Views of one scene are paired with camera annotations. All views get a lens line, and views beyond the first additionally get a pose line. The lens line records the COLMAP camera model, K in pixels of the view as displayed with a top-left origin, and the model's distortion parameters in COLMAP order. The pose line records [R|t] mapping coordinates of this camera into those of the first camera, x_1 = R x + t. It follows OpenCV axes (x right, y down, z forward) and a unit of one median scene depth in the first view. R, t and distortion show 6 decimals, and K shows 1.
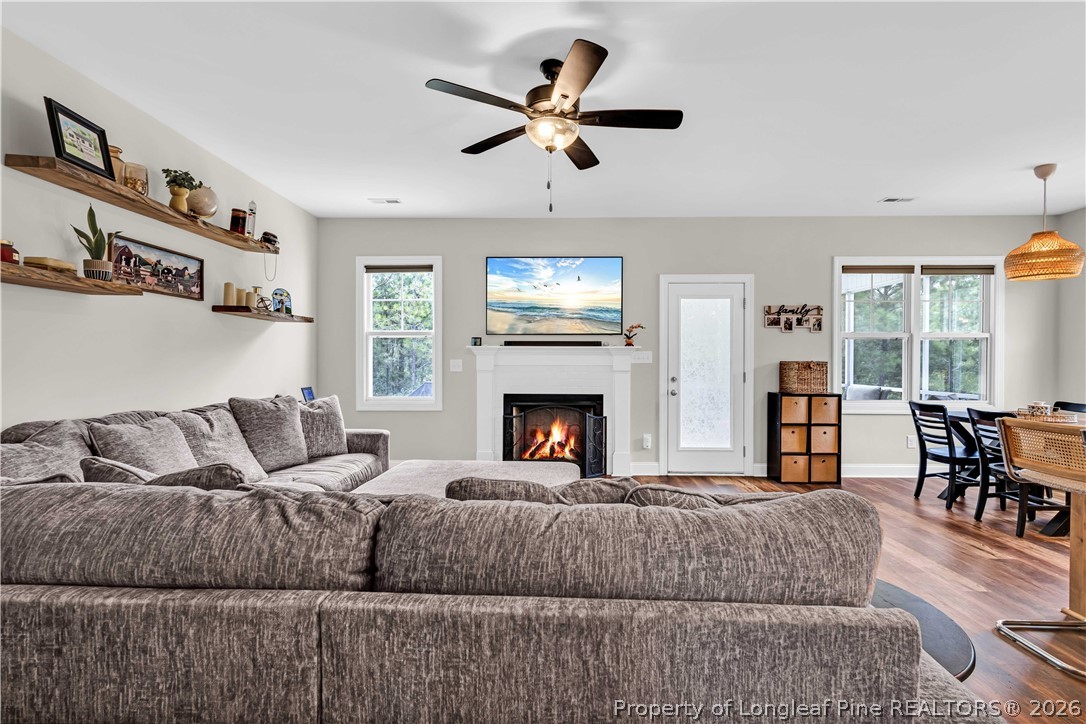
lens RADIAL K [[500.5, 0, 537.7], [0, 500.5, 357.3], [0, 0, 1]] dist [0.005718, -0.003298]
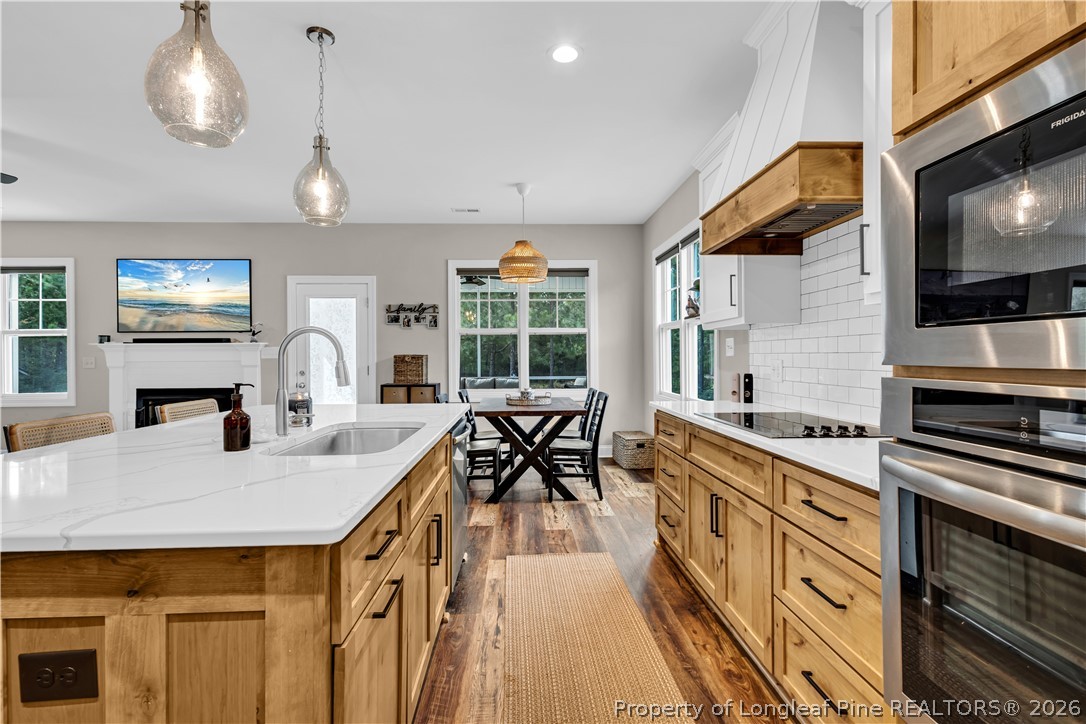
lens RADIAL K [[500.5, 0, 543.4], [0, 500.5, 360.5], [0, 0, 1]] dist [0.005718, -0.003298]
pose [[0.995516, -0.009355, 0.094133, 0.689641], [0.007922, 0.999847, 0.015592, 0.004724], [-0.094264, -0.014776, 0.995438, -0.114207]]
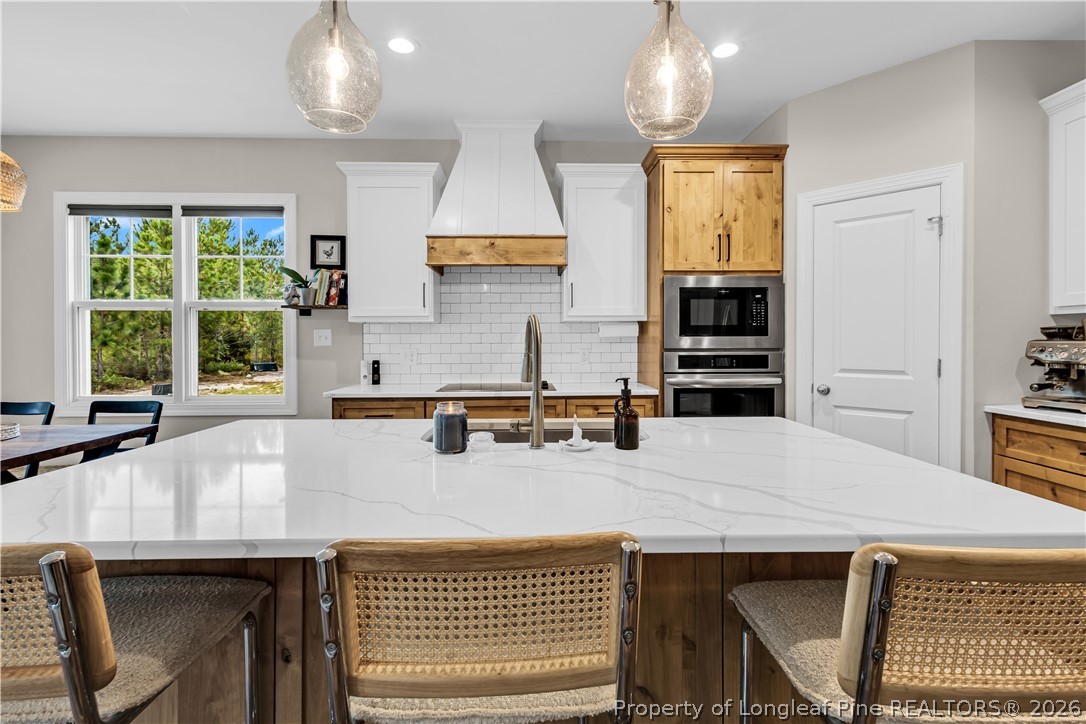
lens RADIAL K [[500.5, 0, 543.5], [0, 500.5, 343.5], [0, 0, 1]] dist [0.005718, -0.003298]
pose [[-0.070221, -0.011008, 0.997471, 0.269018], [-0.003307, 0.999936, 0.010803, -0.000905], [-0.997526, -0.002540, -0.070253, 0.257019]]
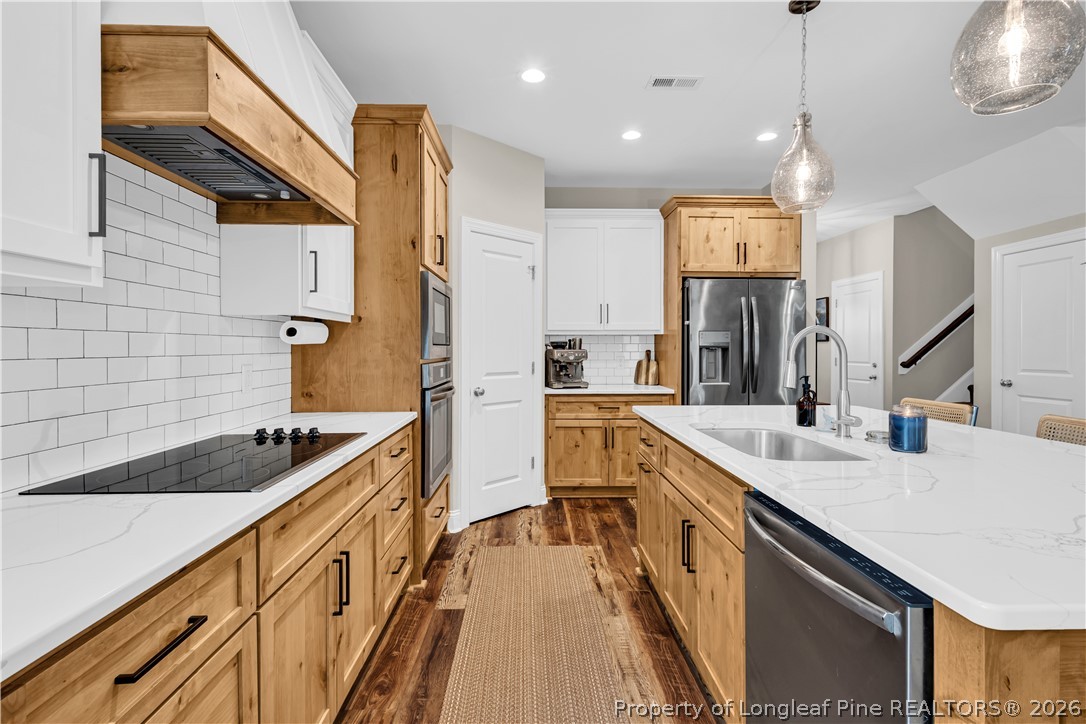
lens RADIAL K [[500.5, 0, 541.3], [0, 500.5, 351.9], [0, 0, 1]] dist [0.005718, -0.003298]
pose [[-0.997899, -0.002430, -0.064745, 0.768261], [-0.002472, 0.999997, 0.000580, 0.003065], [0.064743, 0.000739, -0.997902, 0.563692]]
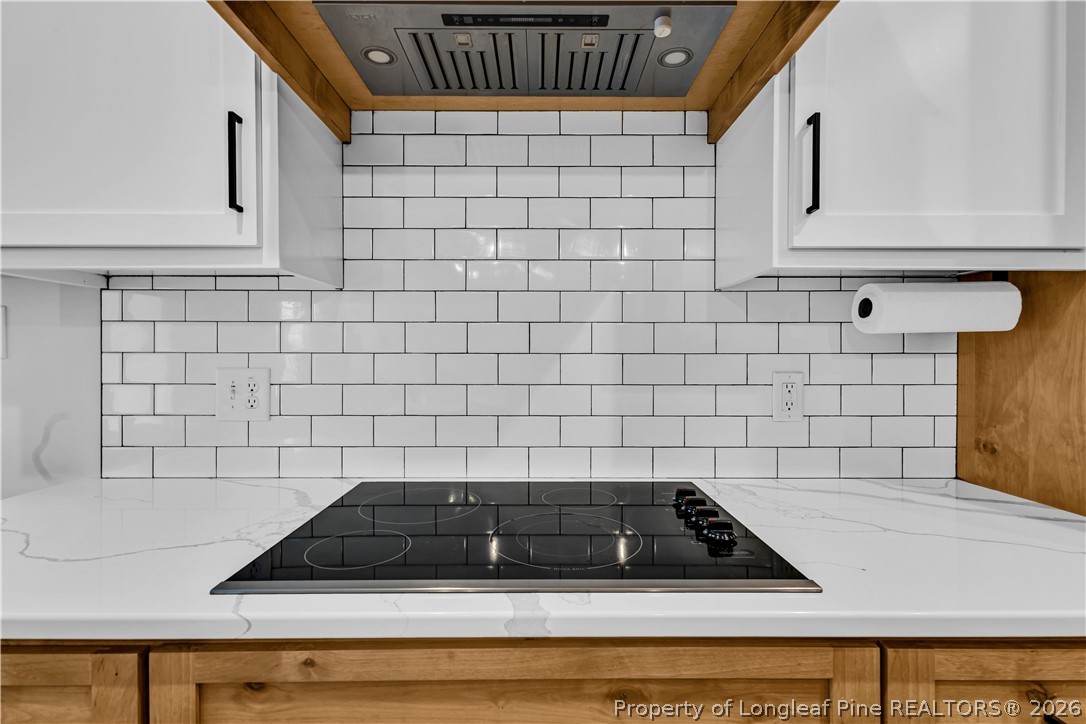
lens RADIAL K [[500.5, 0, 540.7], [0, 500.5, 357.2], [0, 0, 1]] dist [0.005718, -0.003298]
pose [[-0.038749, -0.014493, 0.999144, 0.753816], [-0.008966, 0.999860, 0.014156, 0.005141], [-0.999209, -0.008410, -0.038874, 0.270799]]
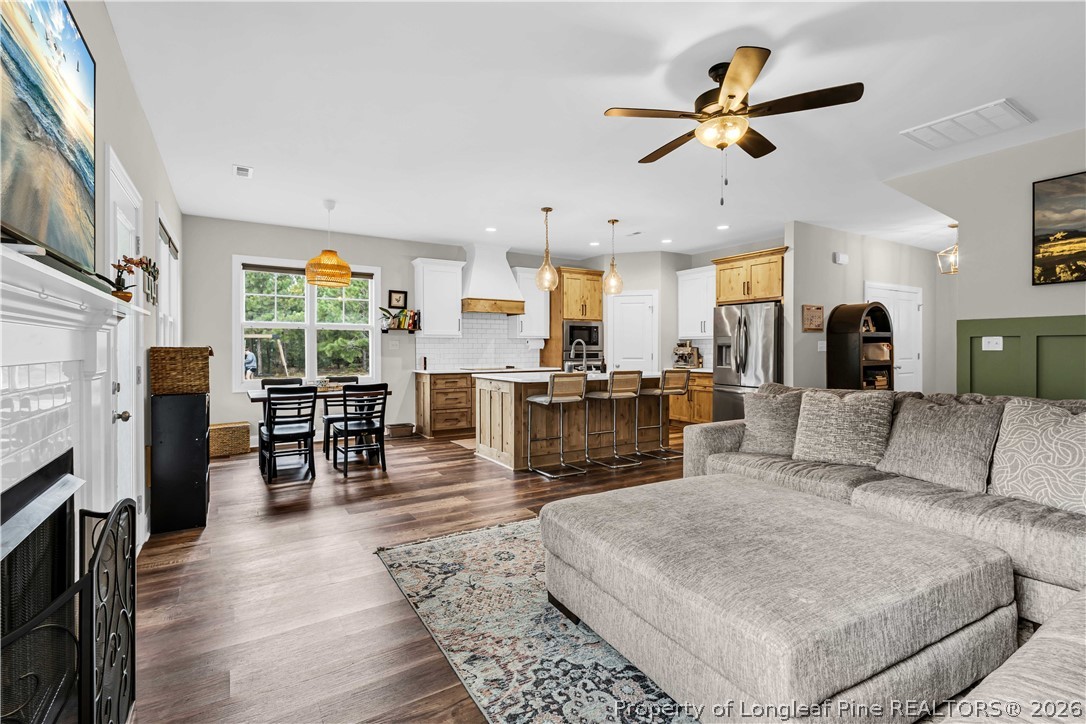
lens RADIAL K [[500.5, 0, 546.2], [0, 500.5, 346.1], [0, 0, 1]] dist [0.005718, -0.003298]
pose [[-0.565231, -0.000361, 0.824933, -0.309936], [-0.006380, 0.999972, -0.003933, 0.004530], [-0.824908, -0.007486, -0.565217, 0.928567]]
